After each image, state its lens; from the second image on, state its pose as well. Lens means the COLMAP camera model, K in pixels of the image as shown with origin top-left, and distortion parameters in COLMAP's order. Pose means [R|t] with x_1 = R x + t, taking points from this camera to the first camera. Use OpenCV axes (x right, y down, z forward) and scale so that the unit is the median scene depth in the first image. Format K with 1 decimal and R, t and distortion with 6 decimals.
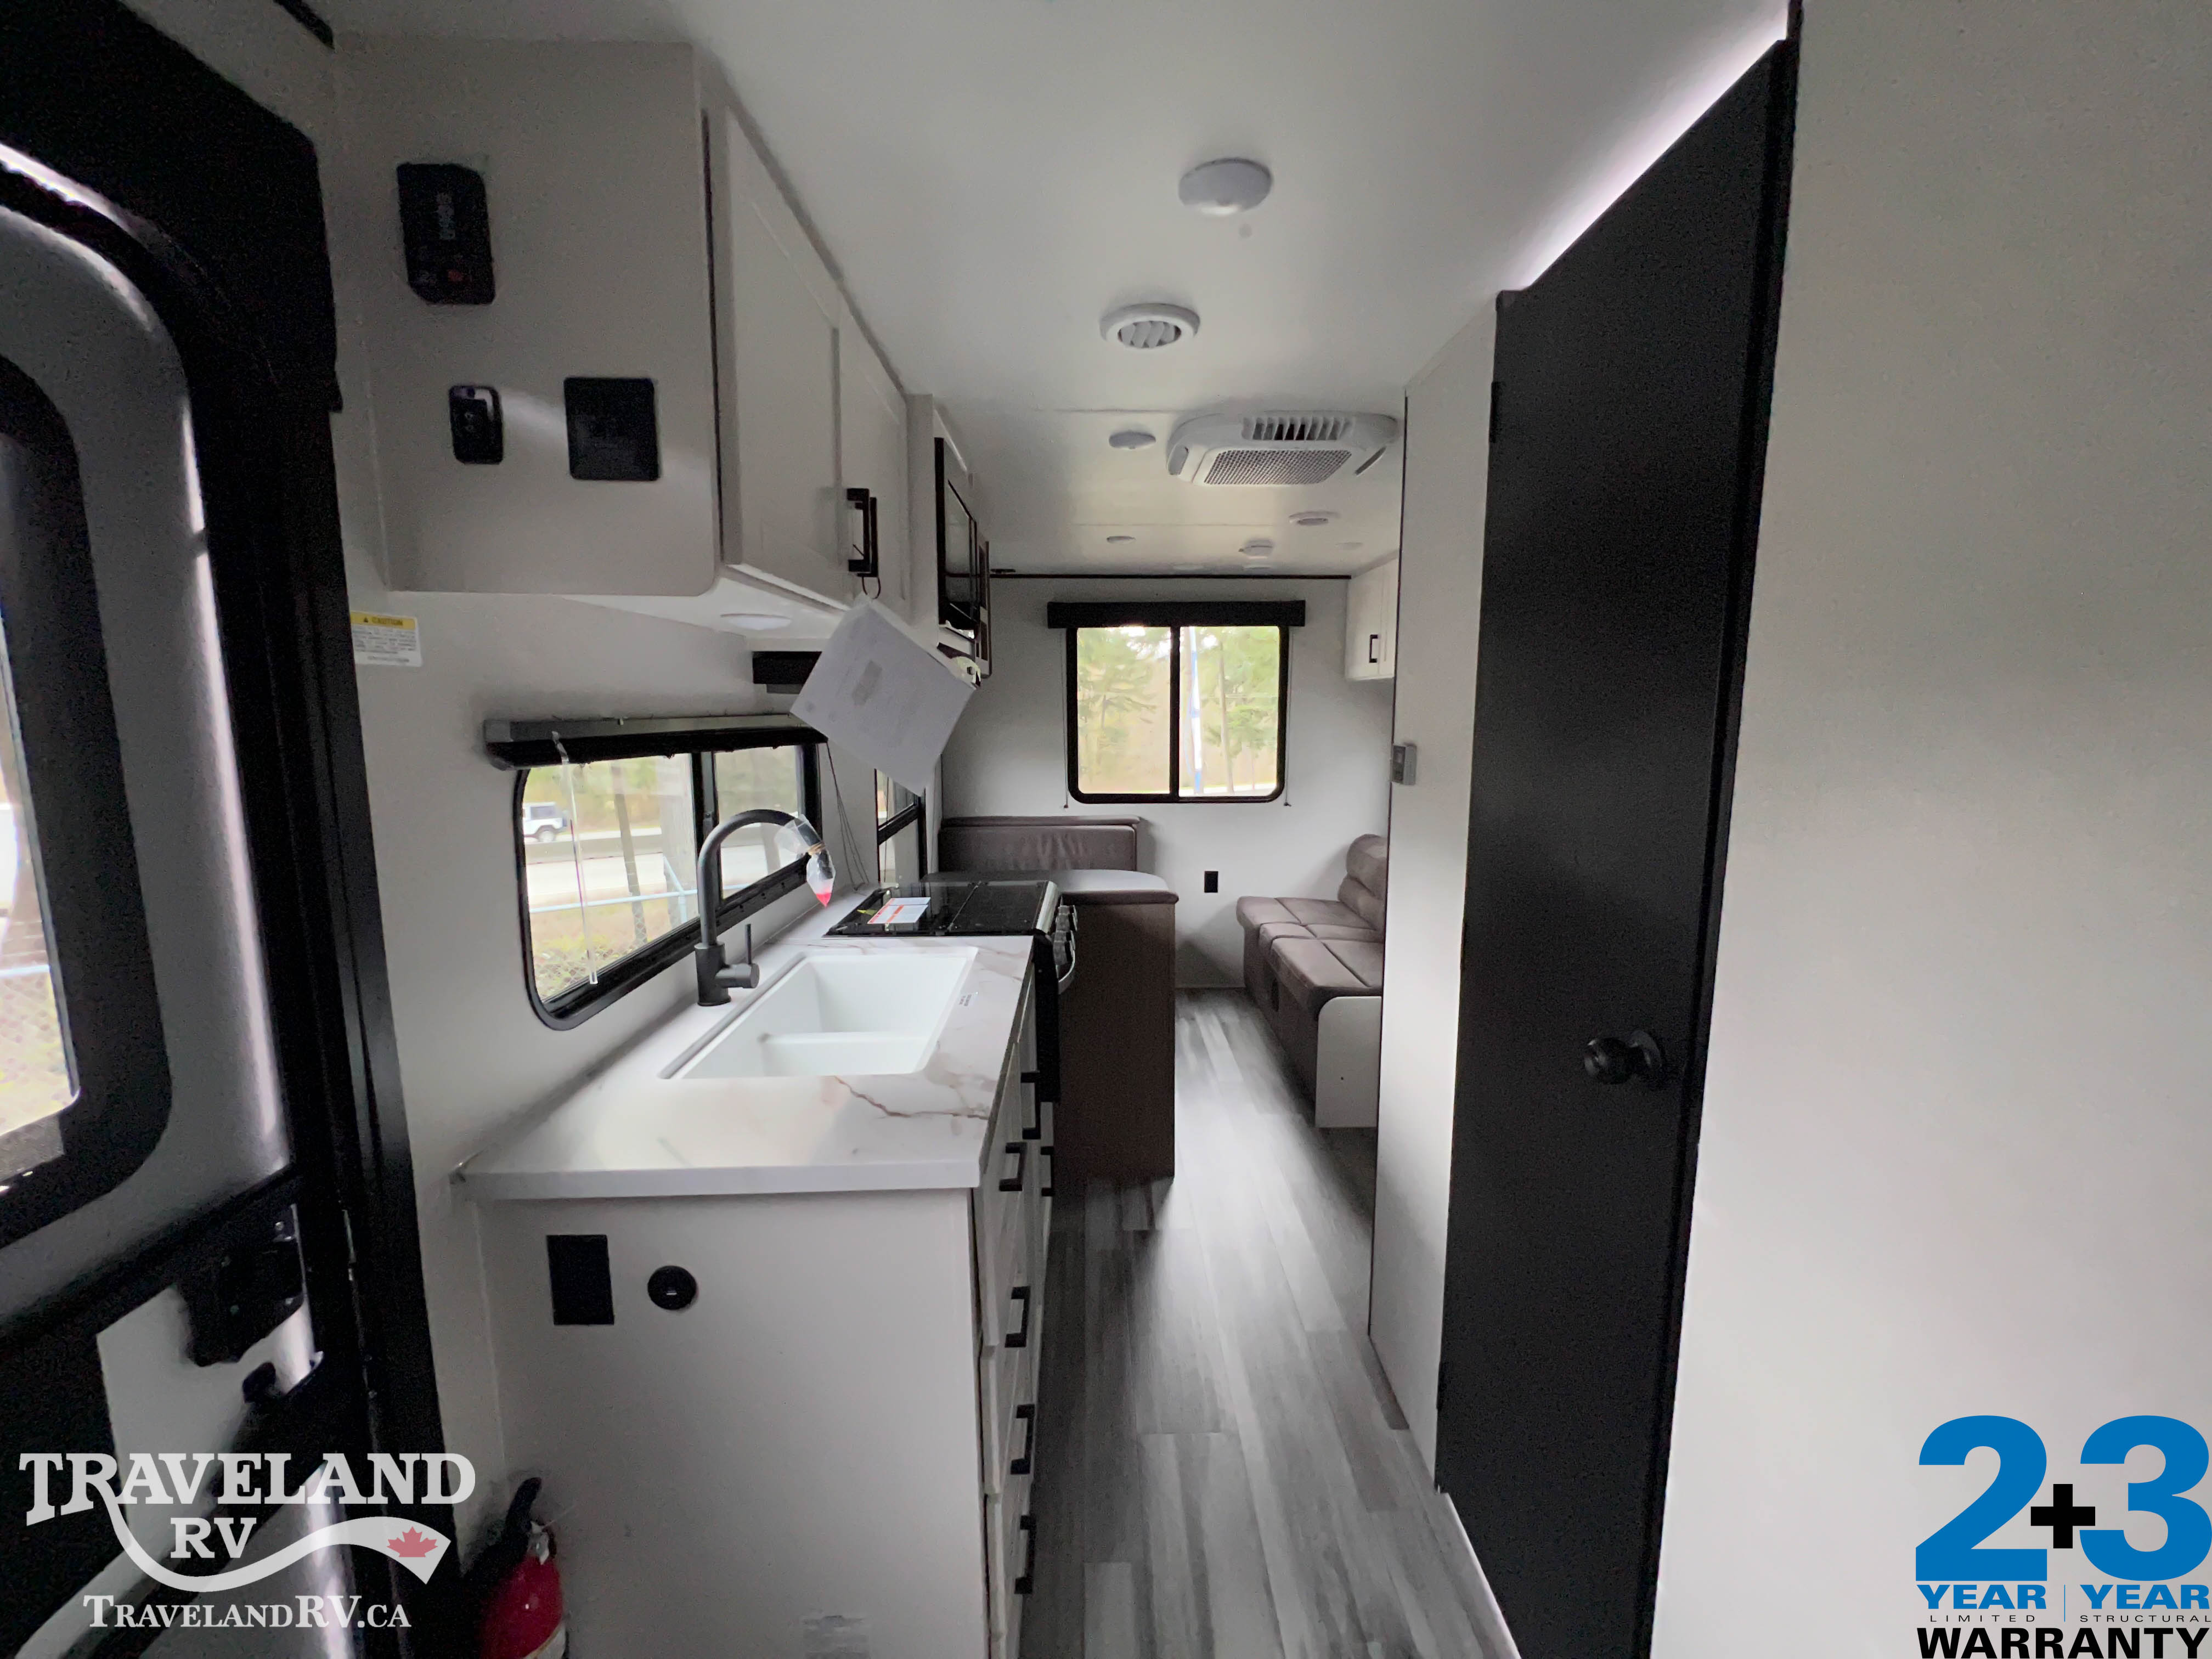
lens RADIAL K [[880.8, 0, 1106.0], [0, 880.8, 829.5], [0, 0, 1]] dist [-0.003298, -0.000007]
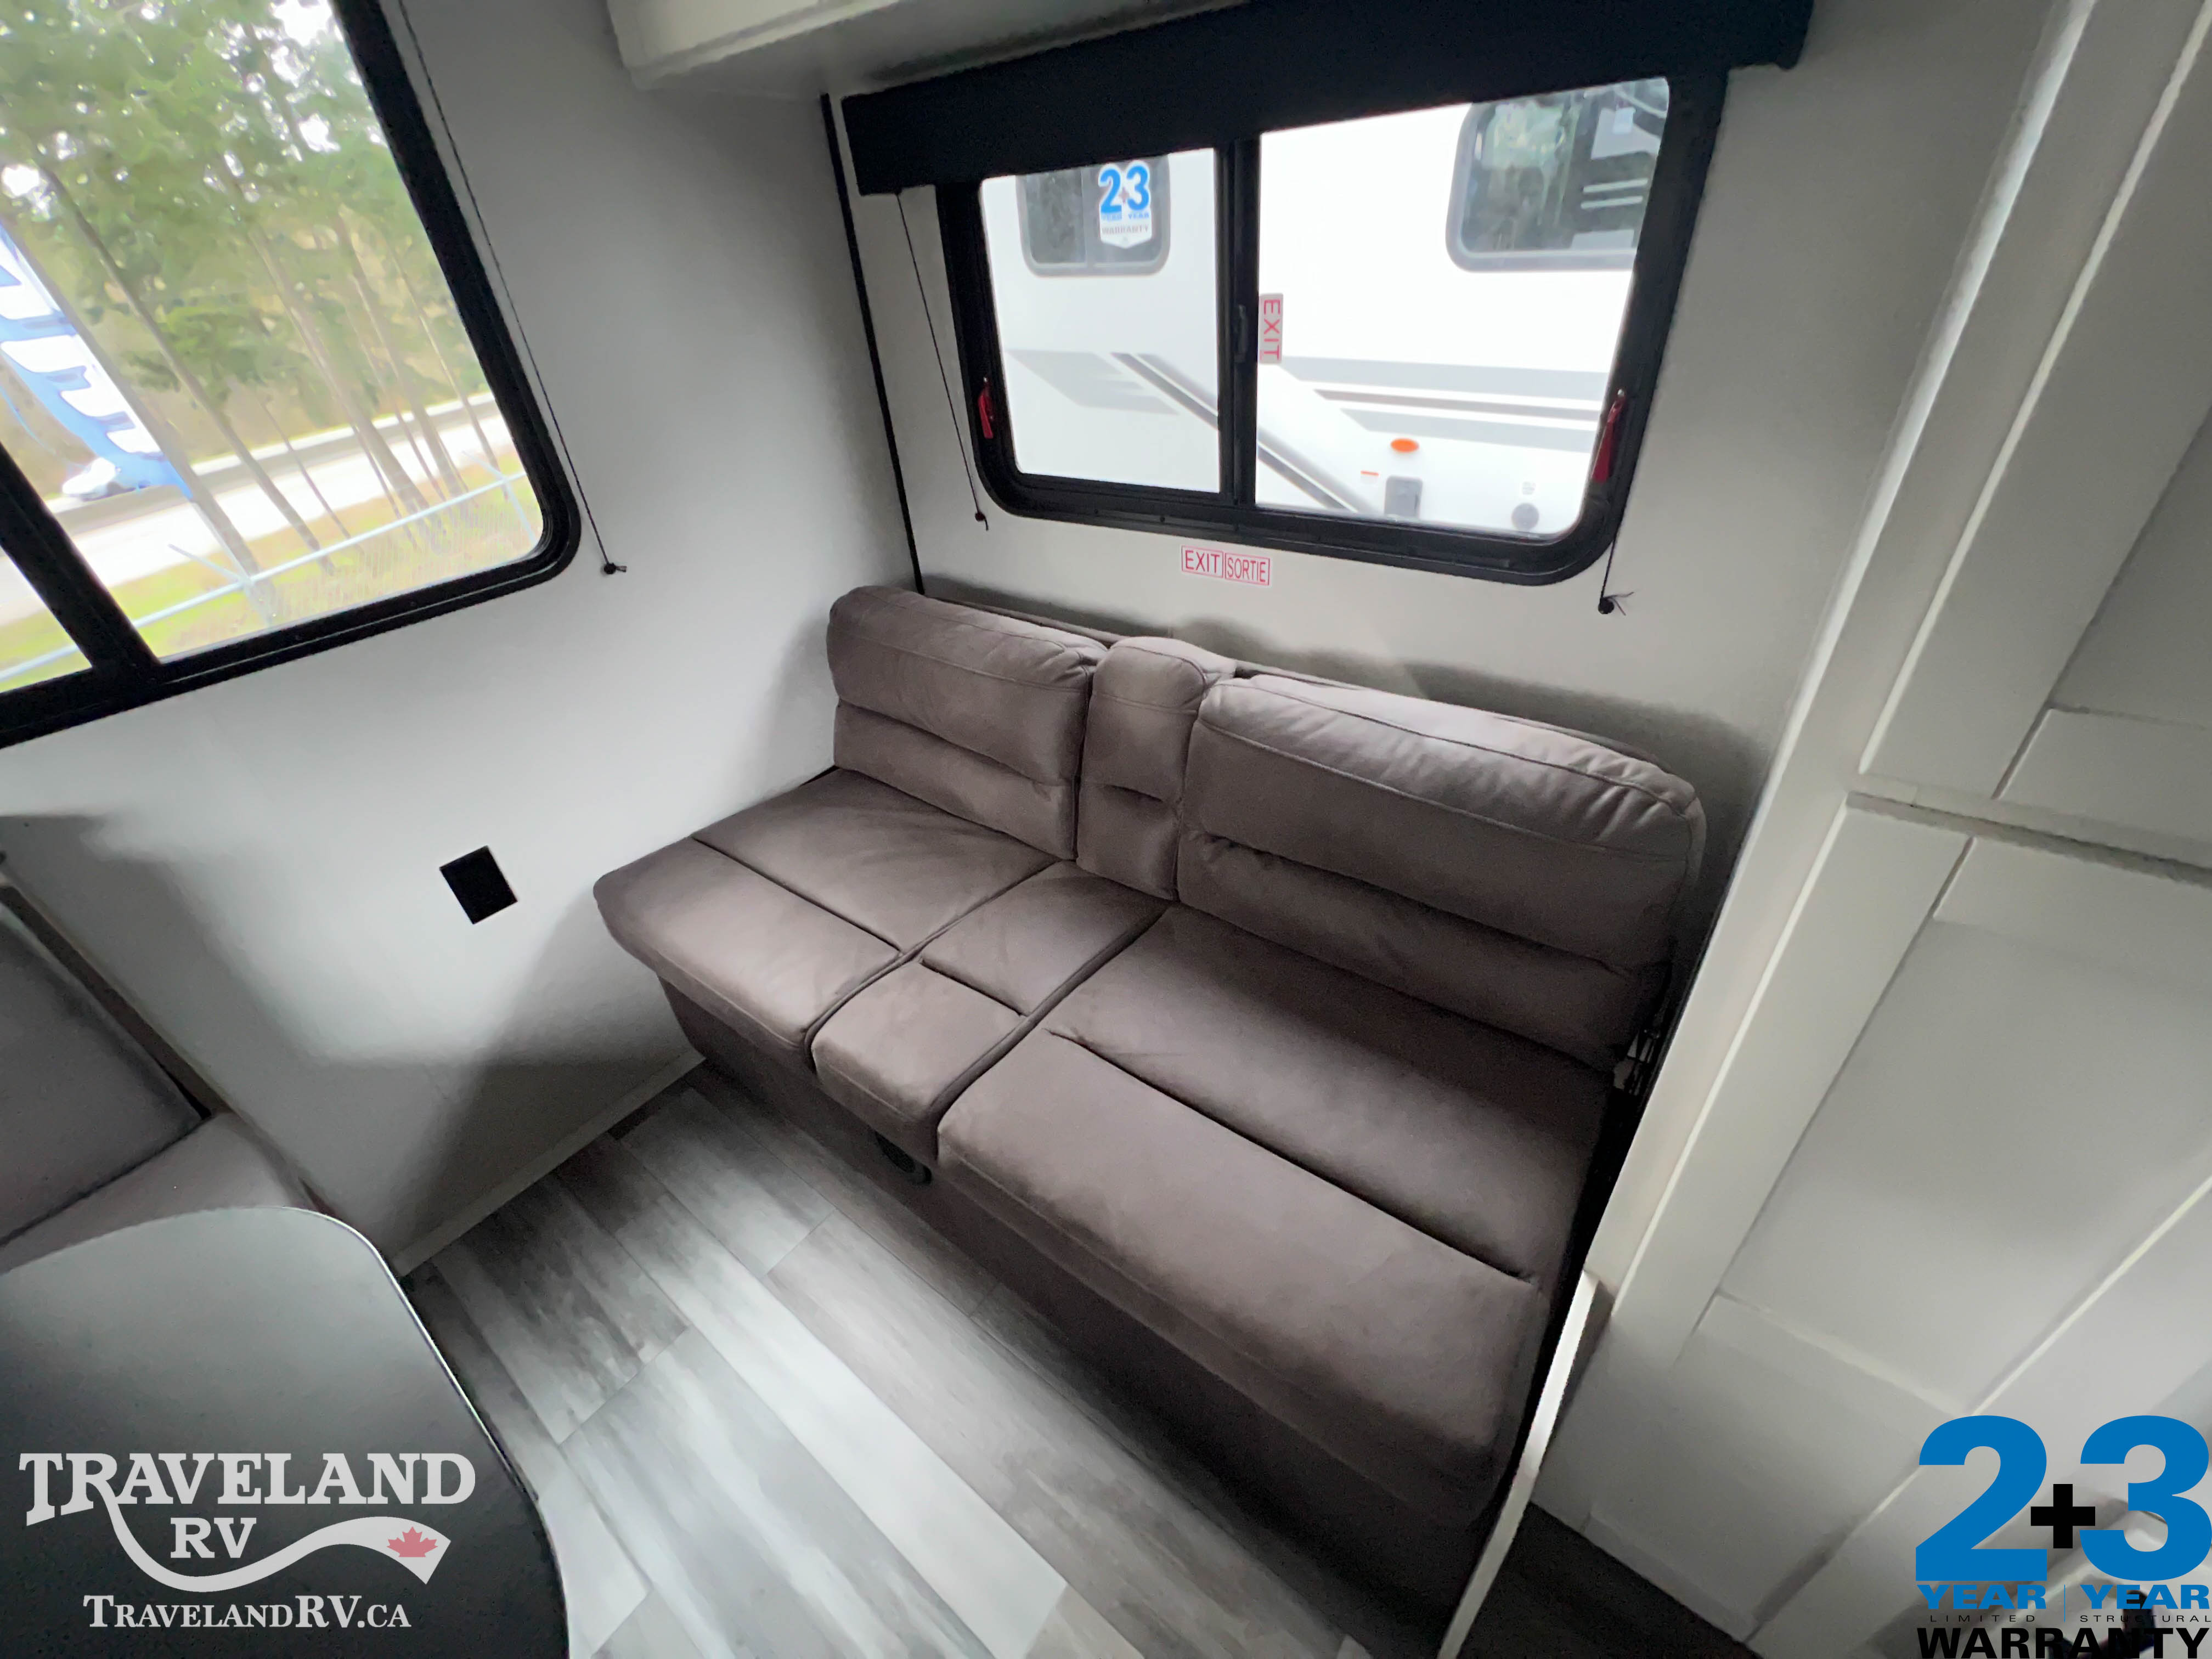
lens RADIAL K [[880.8, 0, 1106.0], [0, 880.8, 829.5], [0, 0, 1]] dist [-0.003298, -0.000007]
pose [[0.625828, -0.465922, 0.625504, 0.072691], [0.171437, 0.864529, 0.472440, -0.065244], [-0.760887, -0.188432, 0.620923, 0.641878]]
